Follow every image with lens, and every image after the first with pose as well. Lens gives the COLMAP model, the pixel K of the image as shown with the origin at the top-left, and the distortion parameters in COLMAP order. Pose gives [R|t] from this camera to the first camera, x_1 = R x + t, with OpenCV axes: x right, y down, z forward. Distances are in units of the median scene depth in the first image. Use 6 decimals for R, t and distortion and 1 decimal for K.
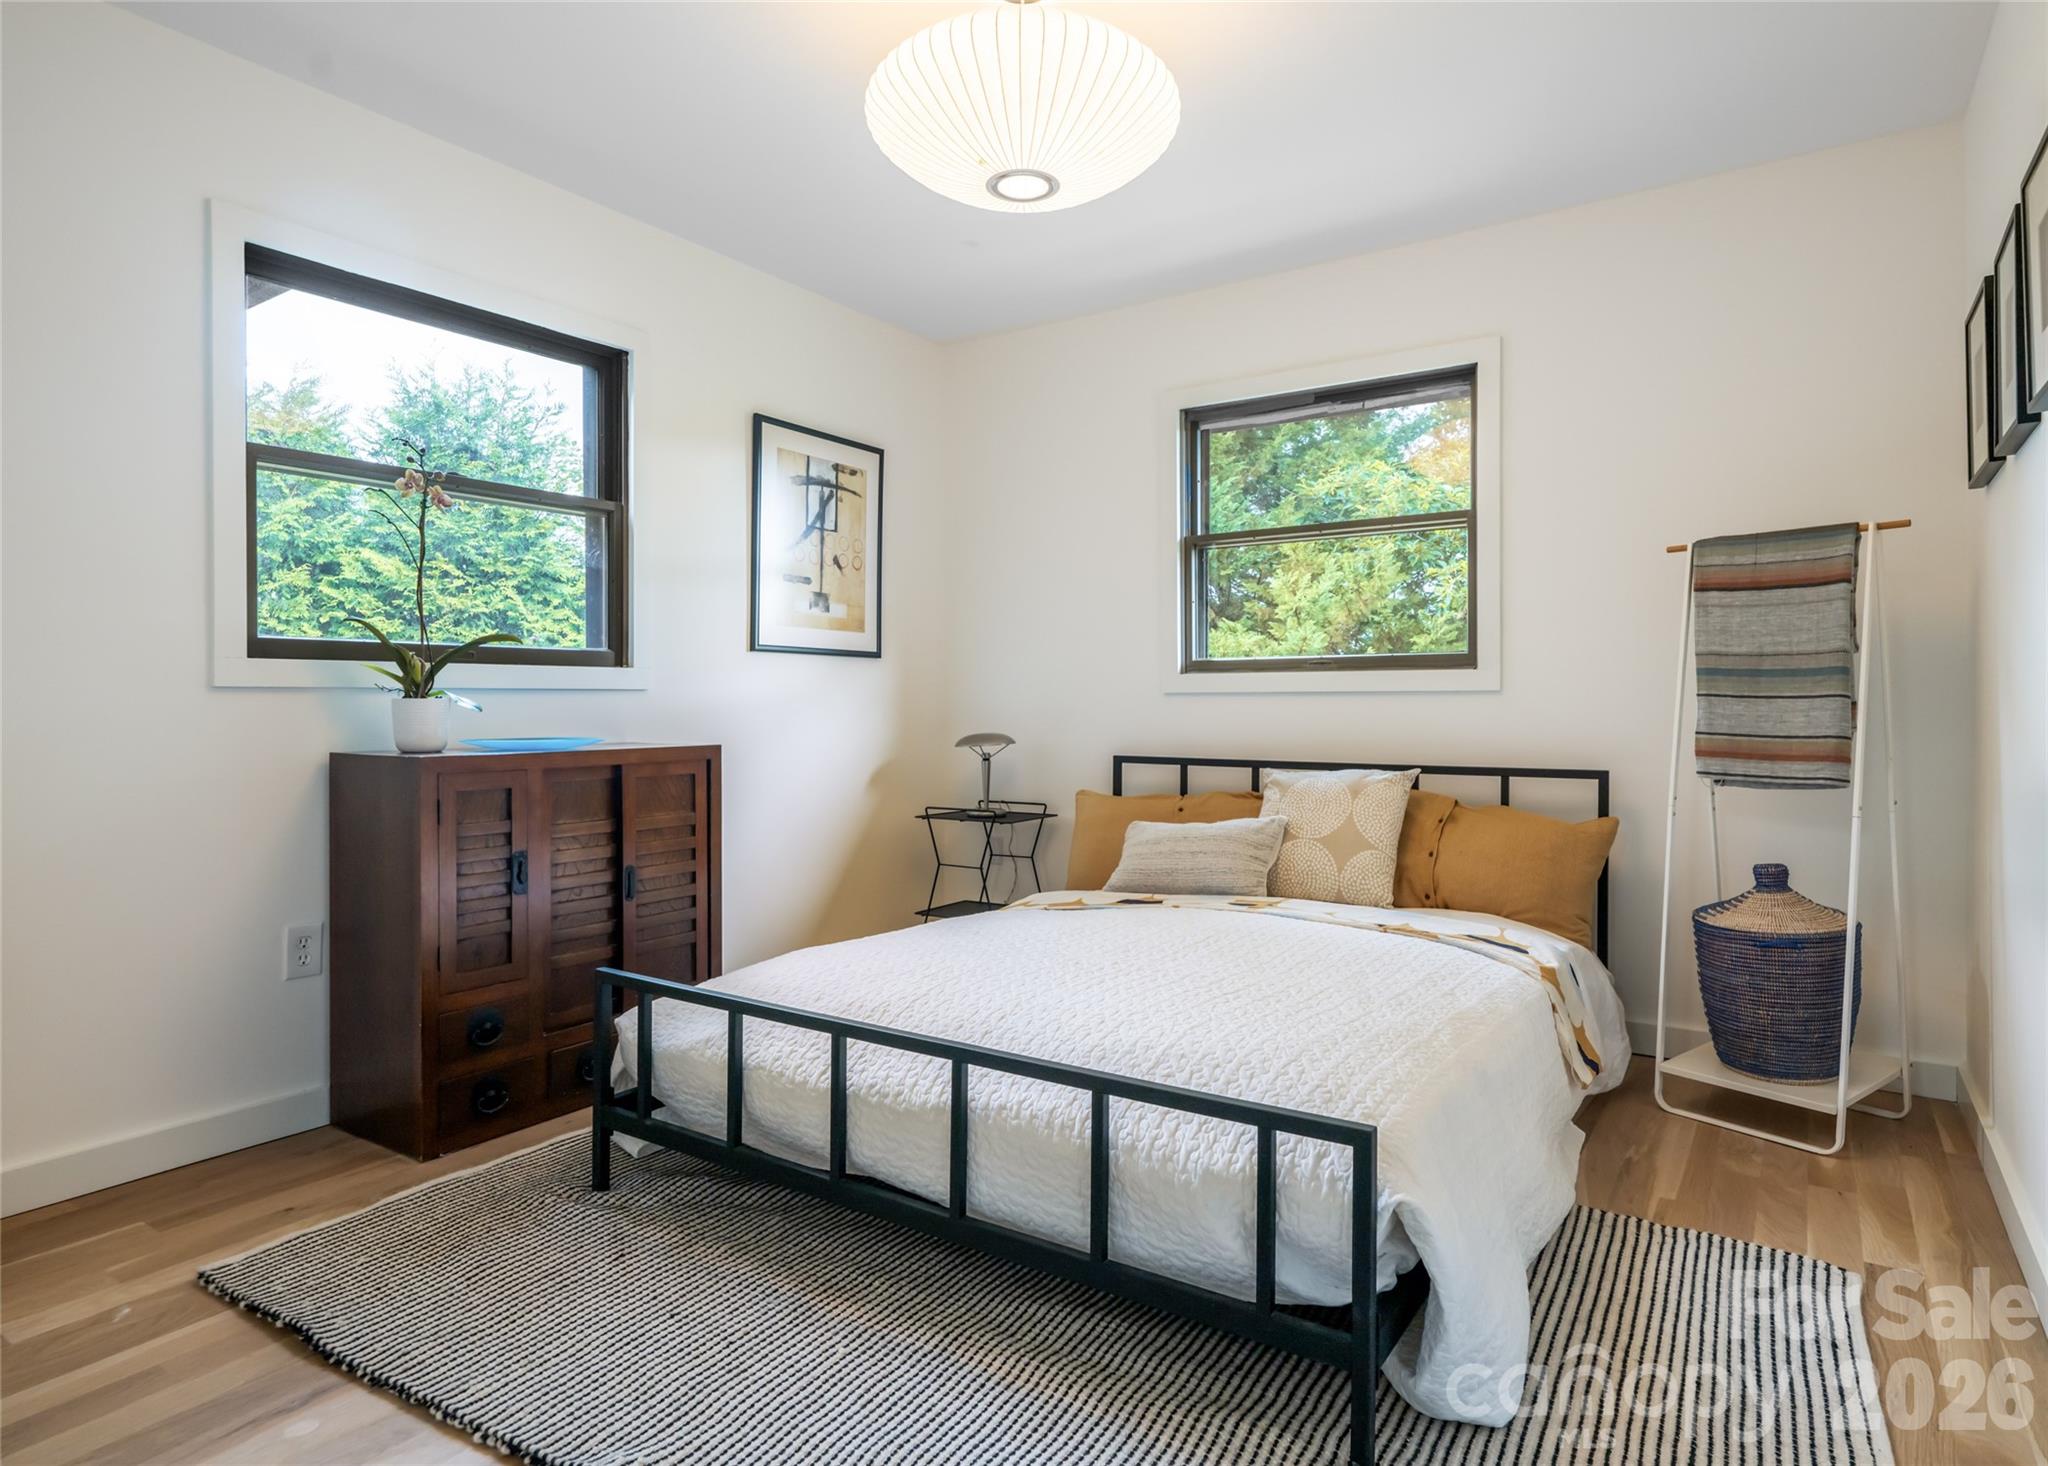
lens RADIAL K [[1134.2, 0, 1024.2], [0, 1134.2, 697.1], [0, 0, 1]] dist [-0.001654, -0.000680]
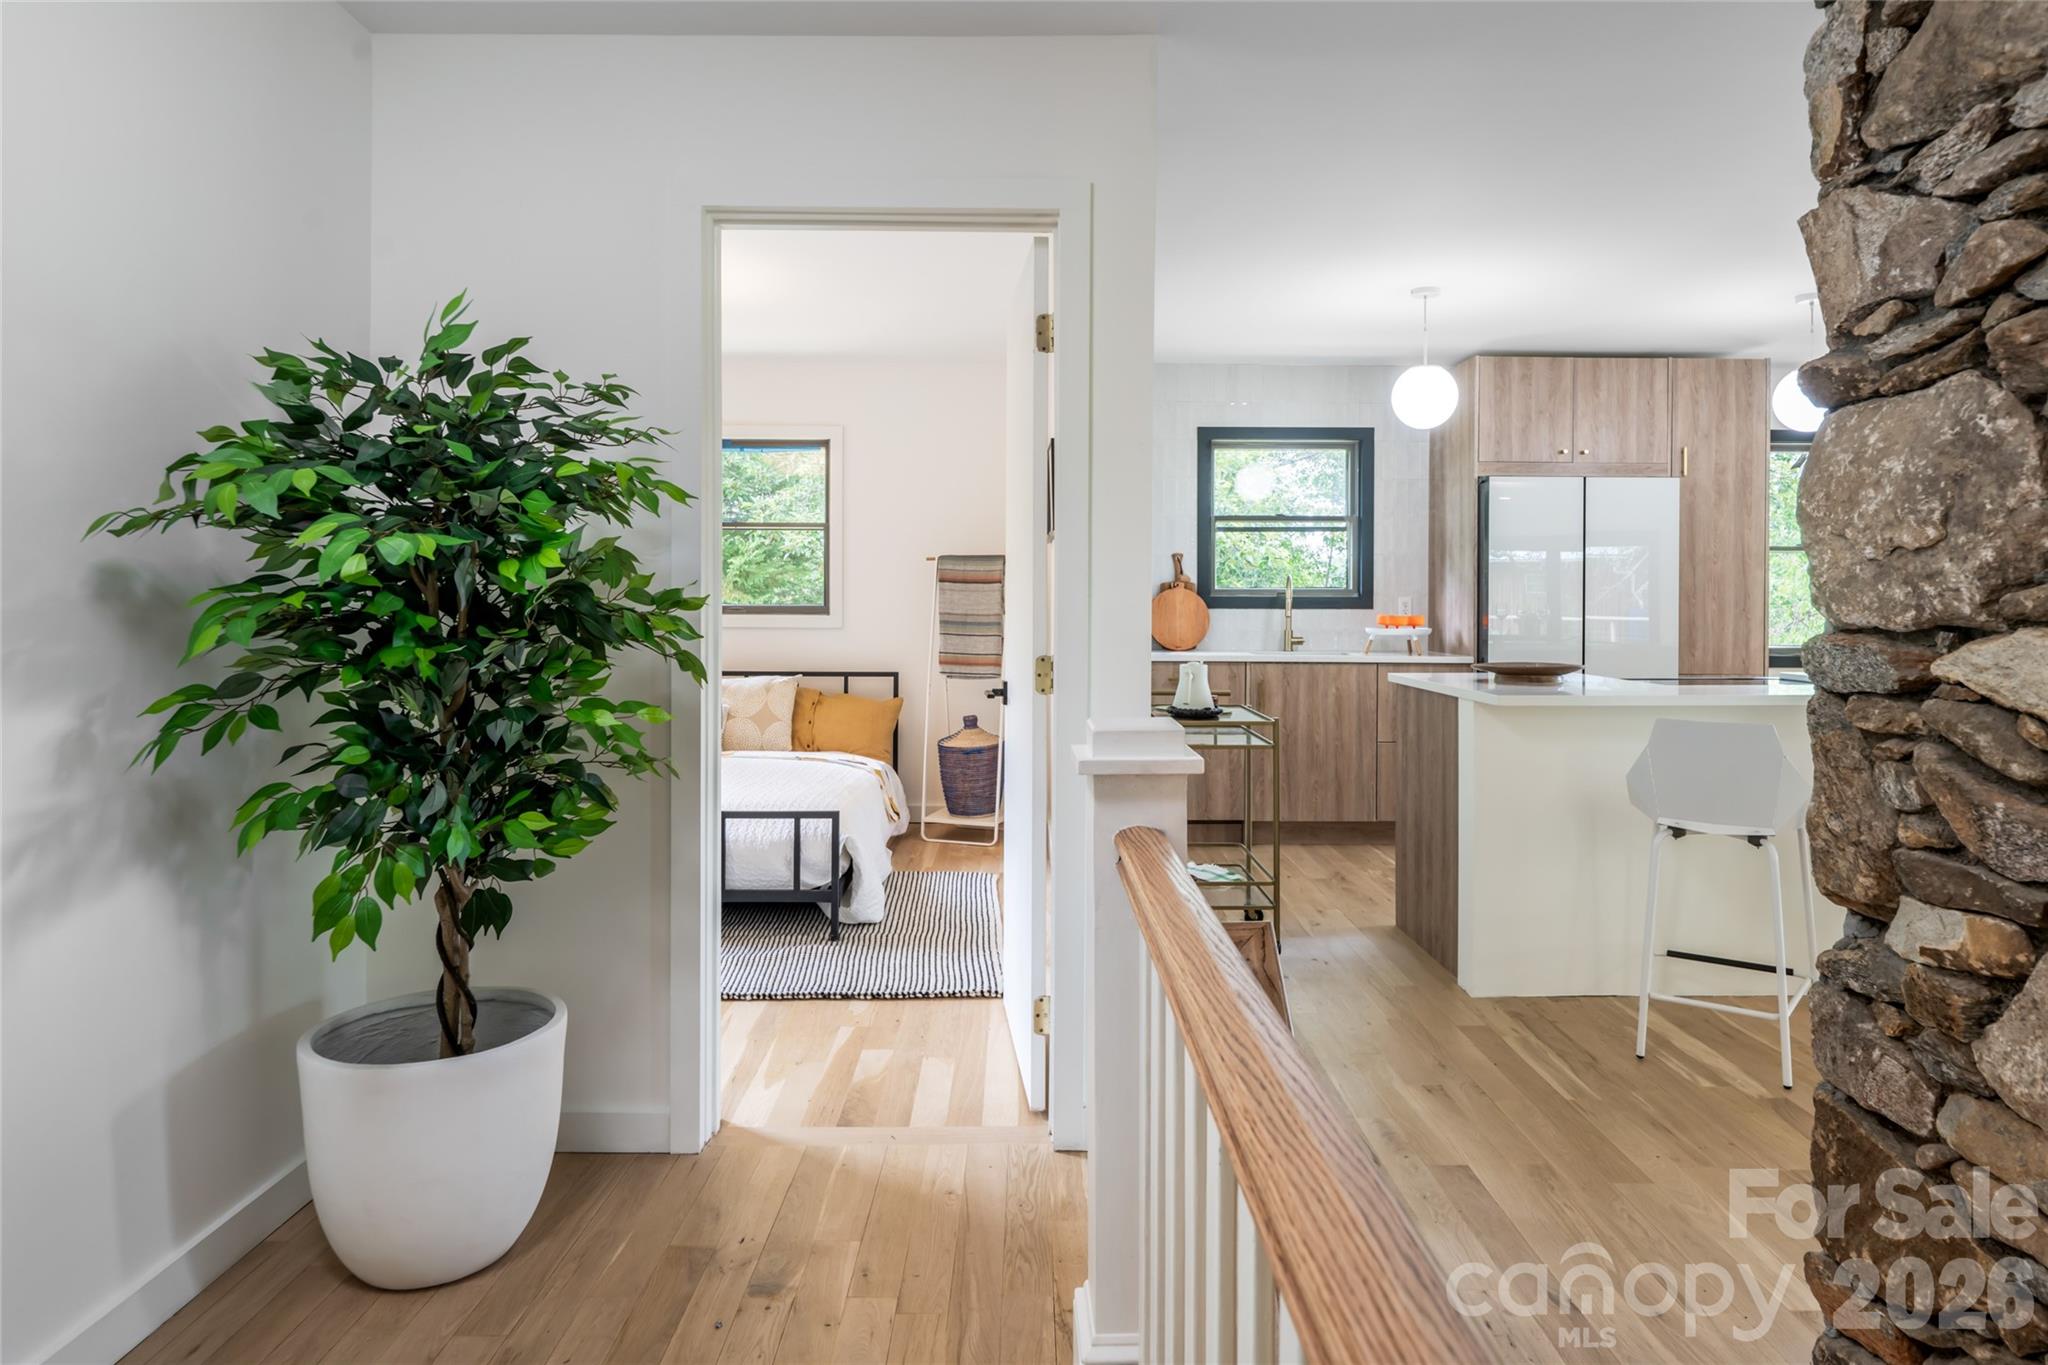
lens RADIAL K [[1190.5, 0, 1023.6], [0, 1190.5, 671.2], [0, 0, 1]] dist [0.001824, -0.000146]
pose [[0.819122, -0.030343, 0.572816, -0.504545], [-0.007094, 0.997988, 0.063010, -0.070999], [-0.573575, -0.055676, 0.817259, -0.828334]]
